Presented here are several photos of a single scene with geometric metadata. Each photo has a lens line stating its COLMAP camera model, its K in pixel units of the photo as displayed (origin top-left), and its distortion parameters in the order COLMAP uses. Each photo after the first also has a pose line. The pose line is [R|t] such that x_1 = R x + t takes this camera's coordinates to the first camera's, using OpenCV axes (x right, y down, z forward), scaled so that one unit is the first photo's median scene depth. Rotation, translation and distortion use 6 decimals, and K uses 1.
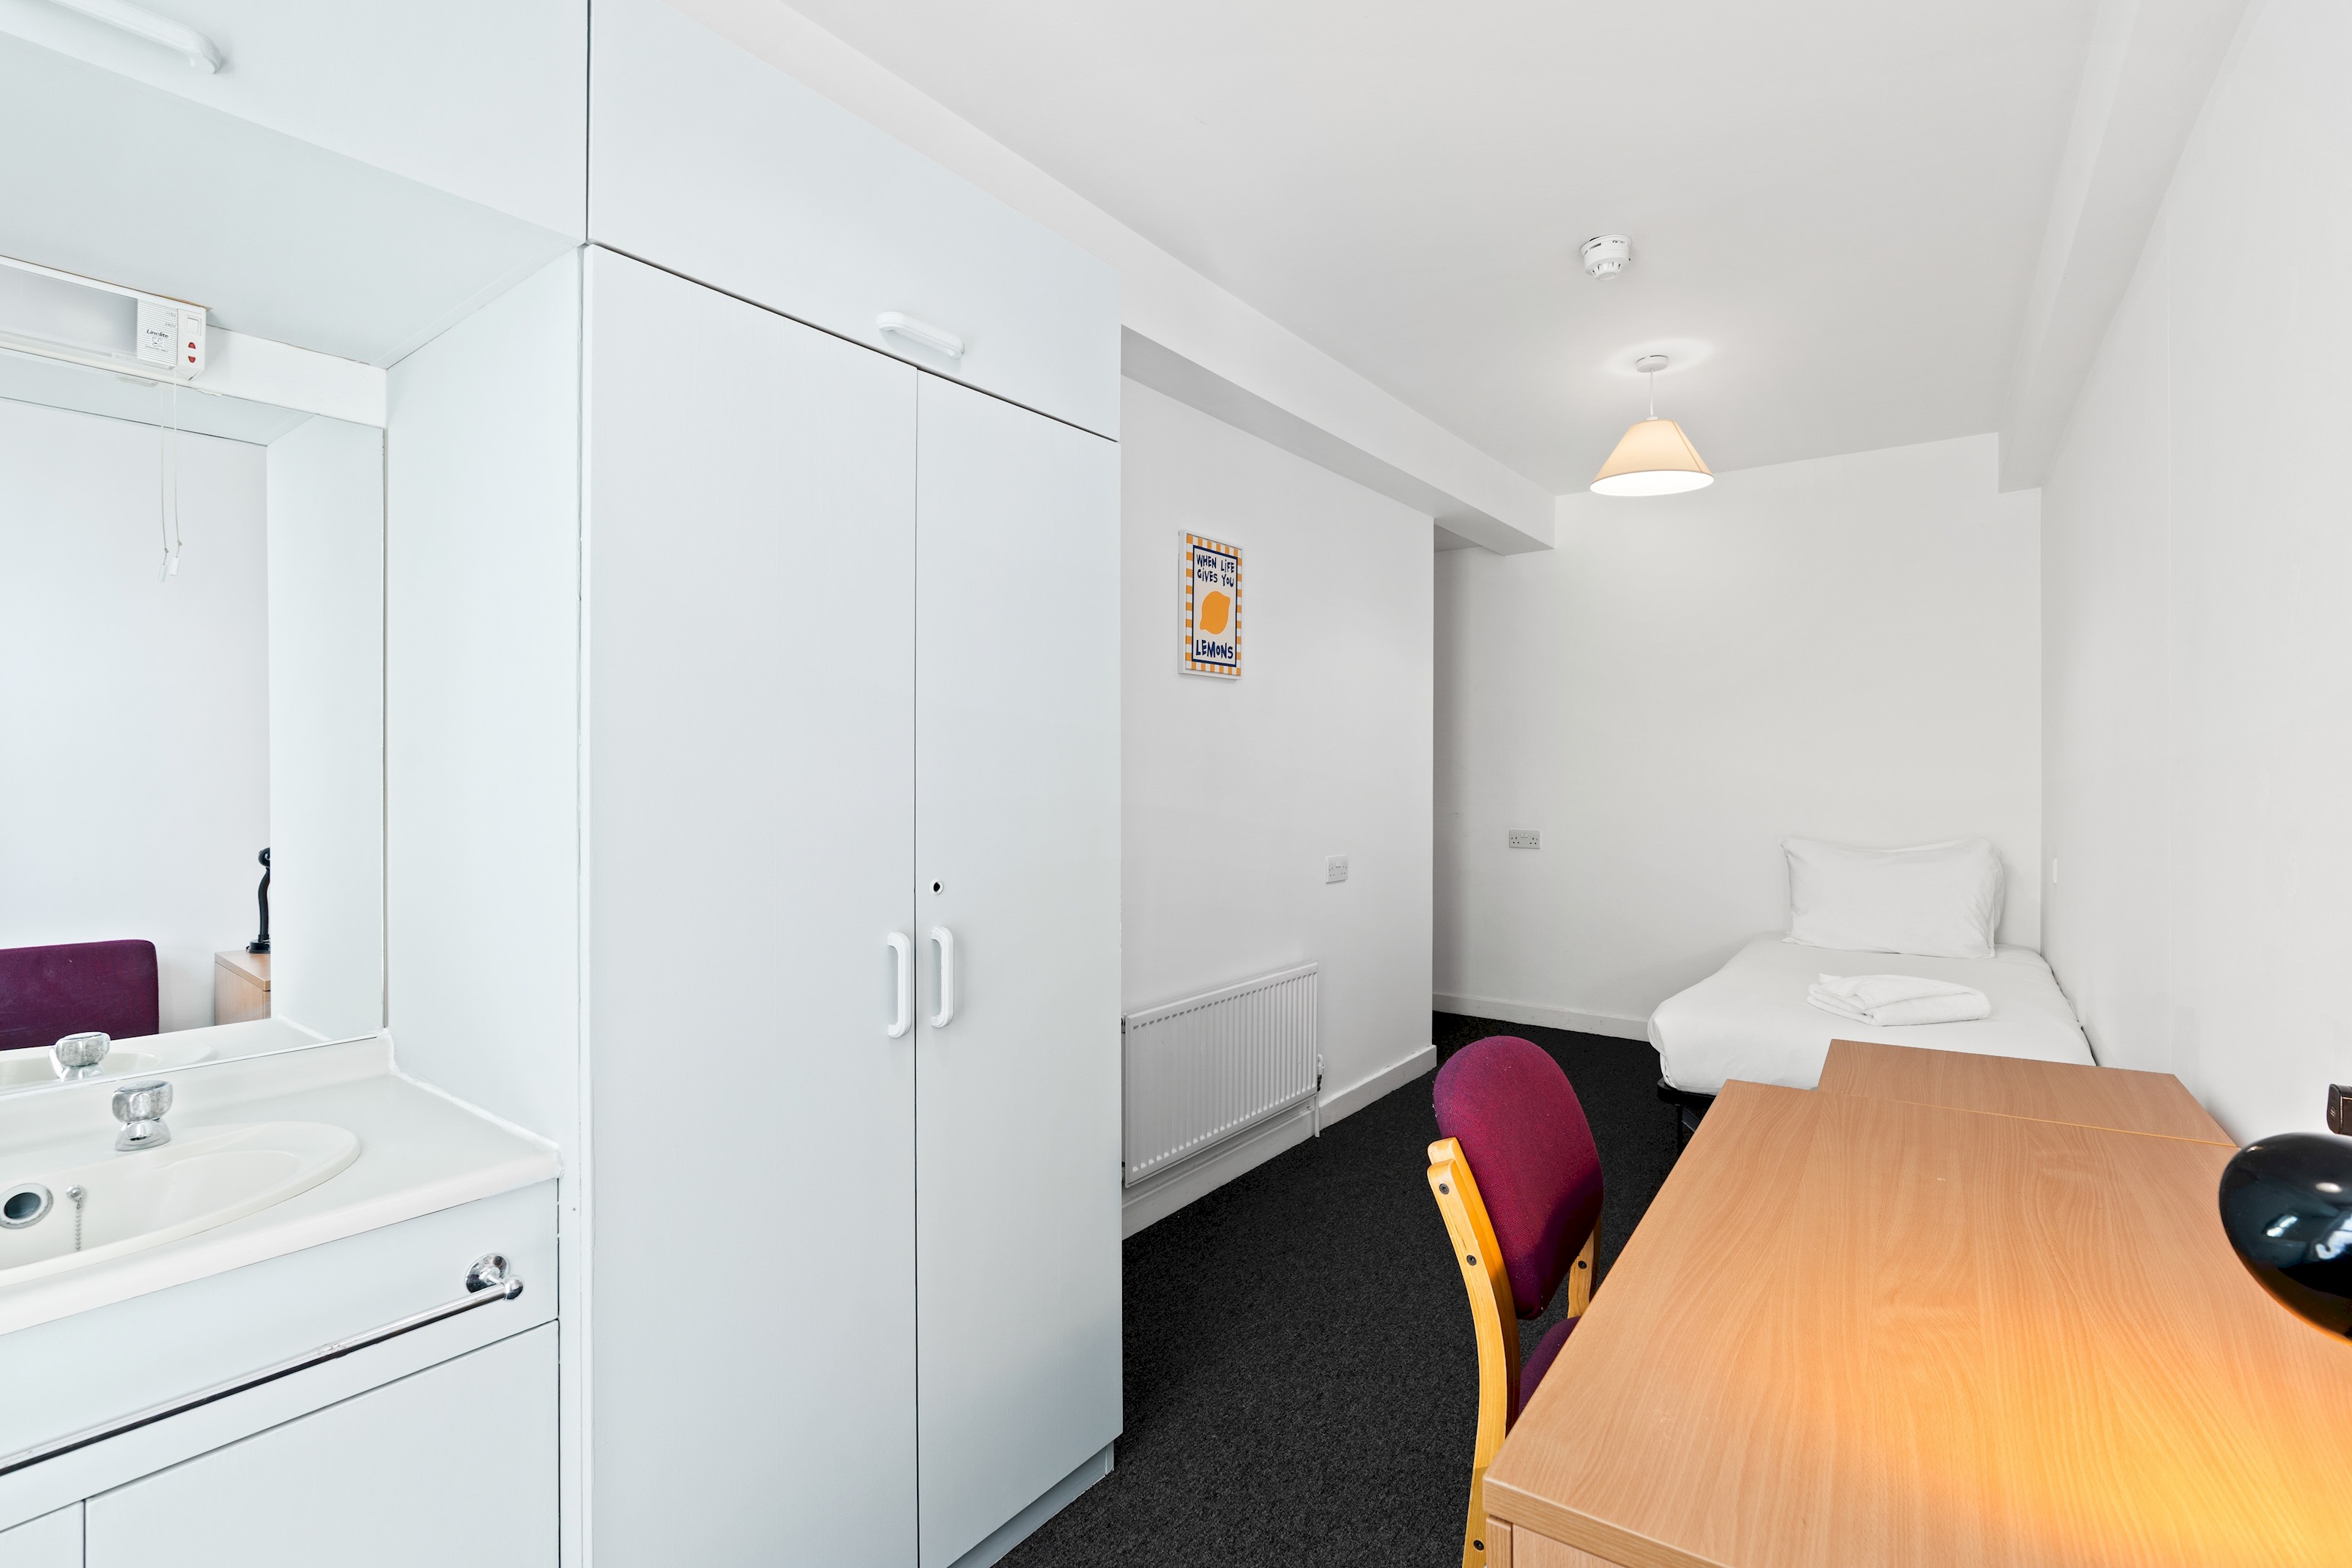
lens RADIAL K [[1074.0, 0, 1153.8], [0, 1074.0, 778.9], [0, 0, 1]] dist [-0.001582, 0.003596]
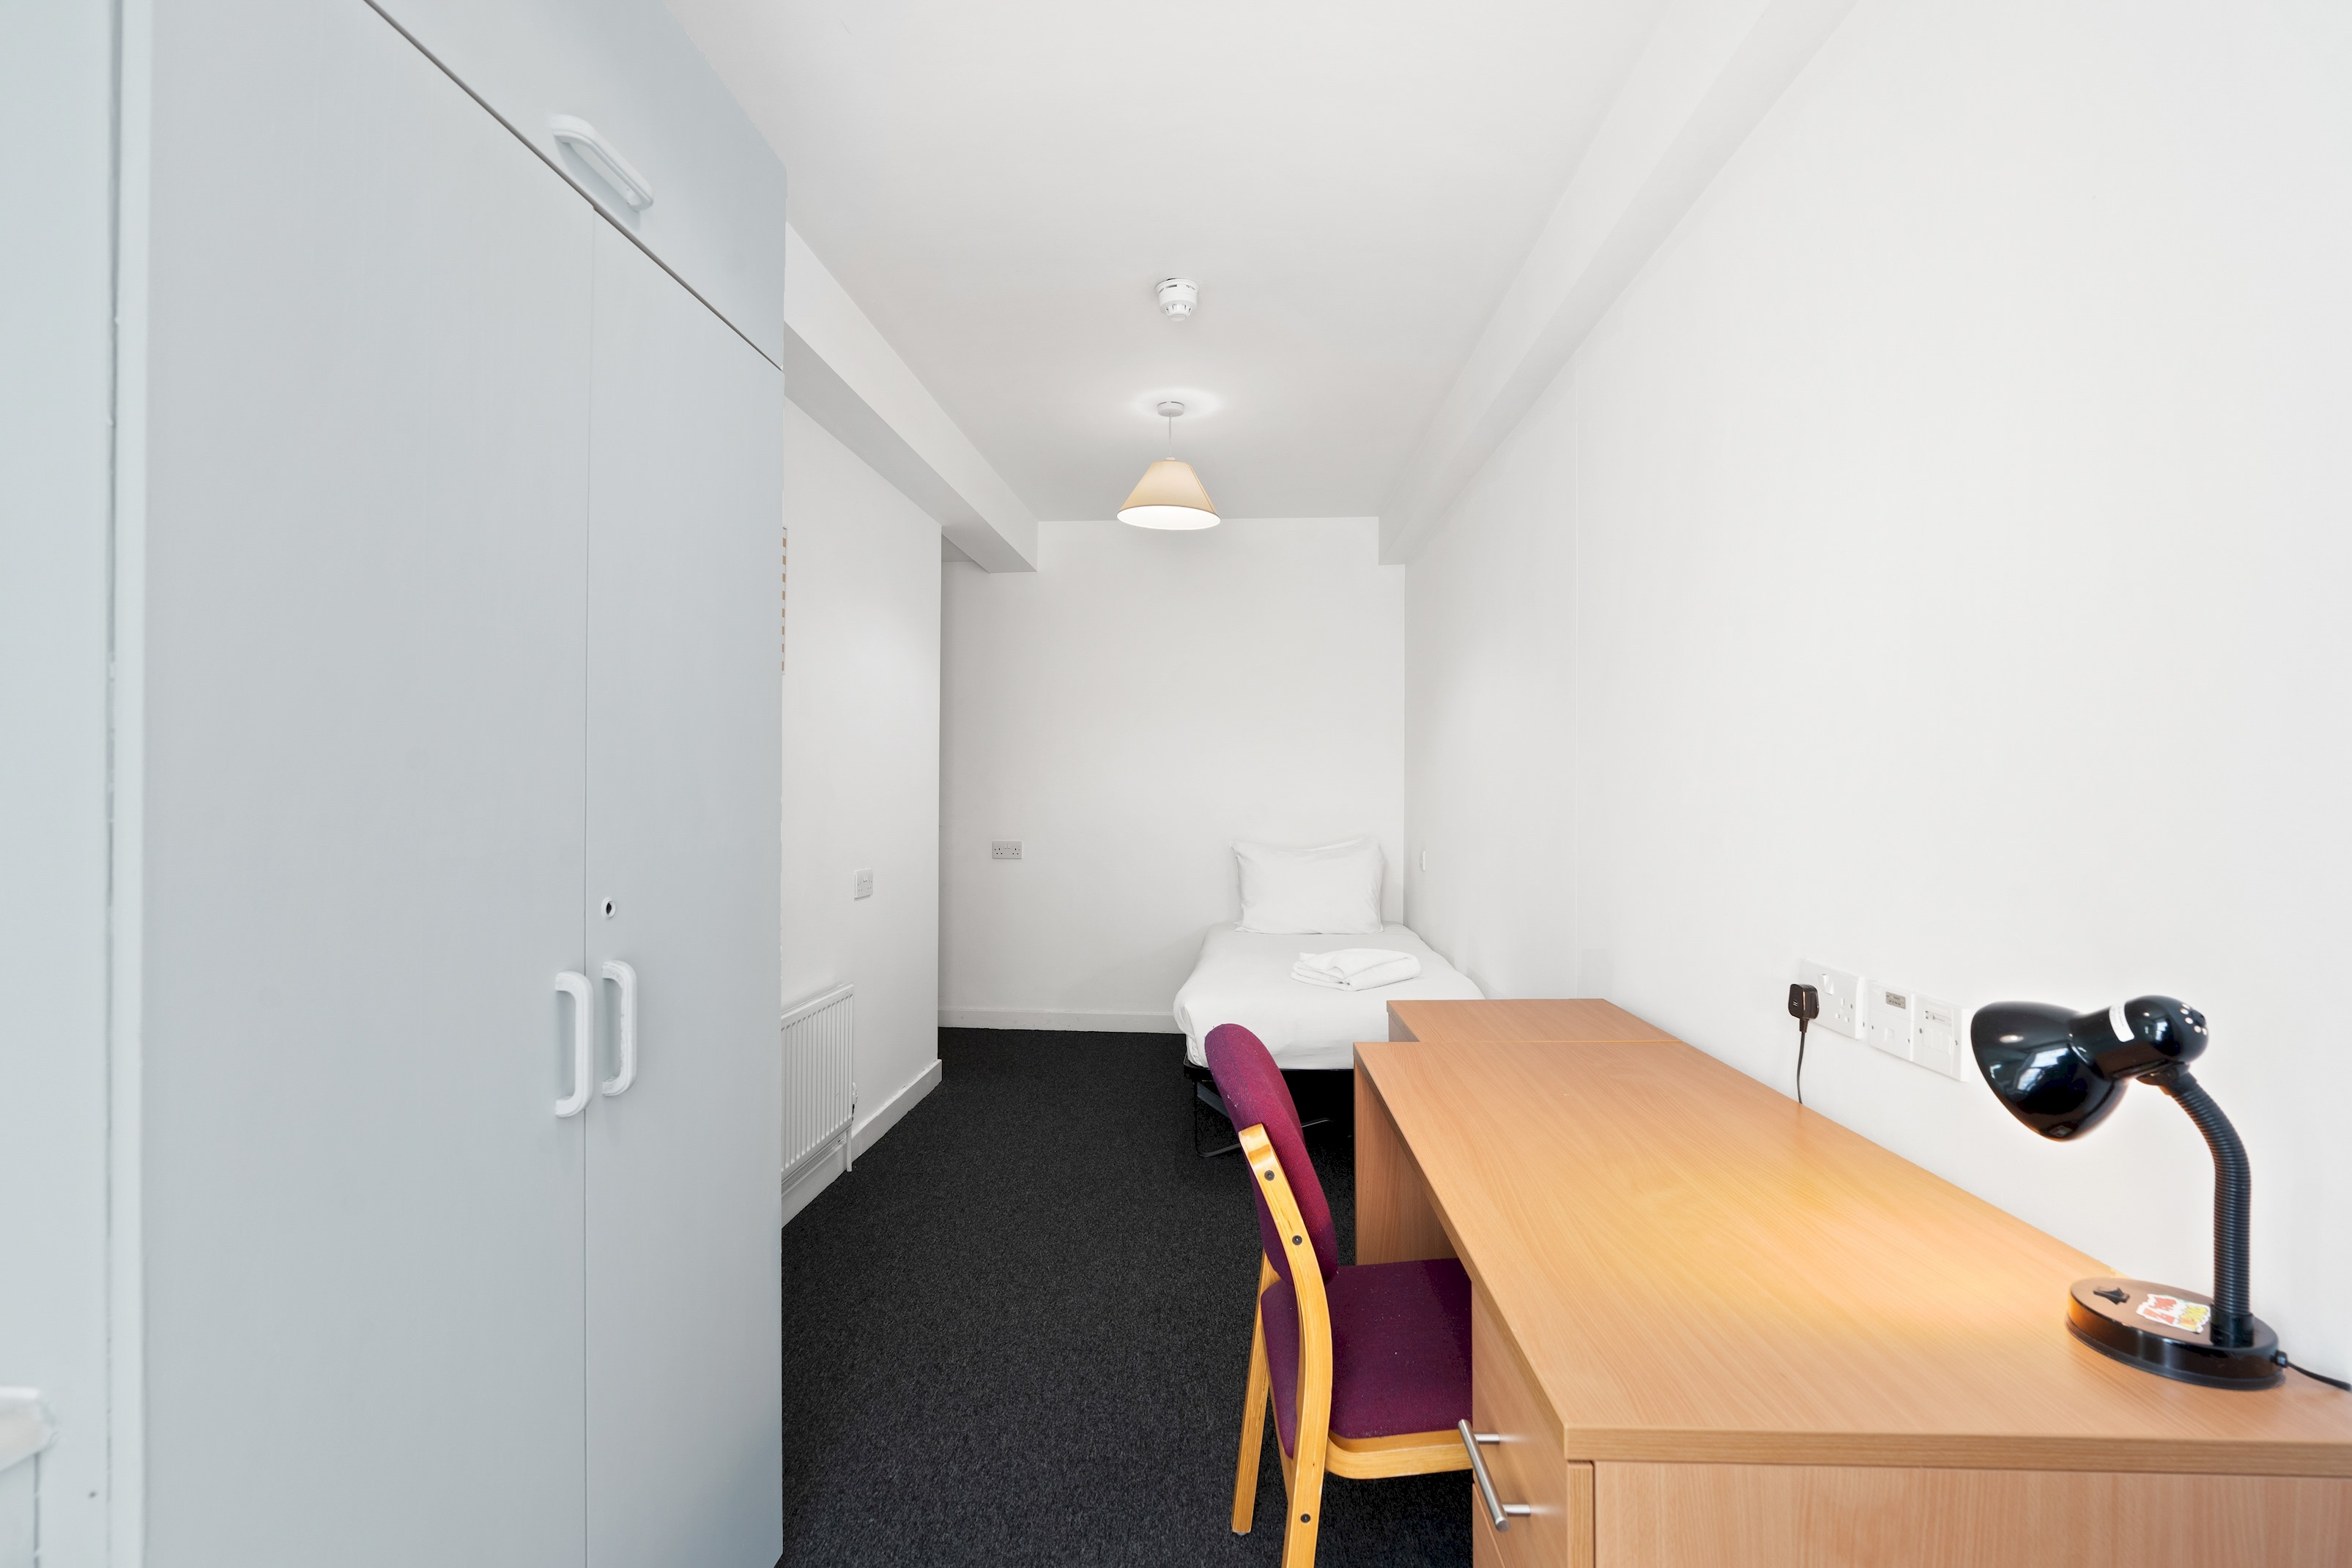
lens RADIAL K [[1074.0, 0, 1177.6], [0, 1074.0, 797.5], [0, 0, 1]] dist [-0.001582, 0.003596]
pose [[0.847721, -0.000187, 0.530442, -0.116988], [0.000125, 1.000000, 0.000153, 0.010284], [-0.530442, -0.000063, 0.847721, 0.069116]]
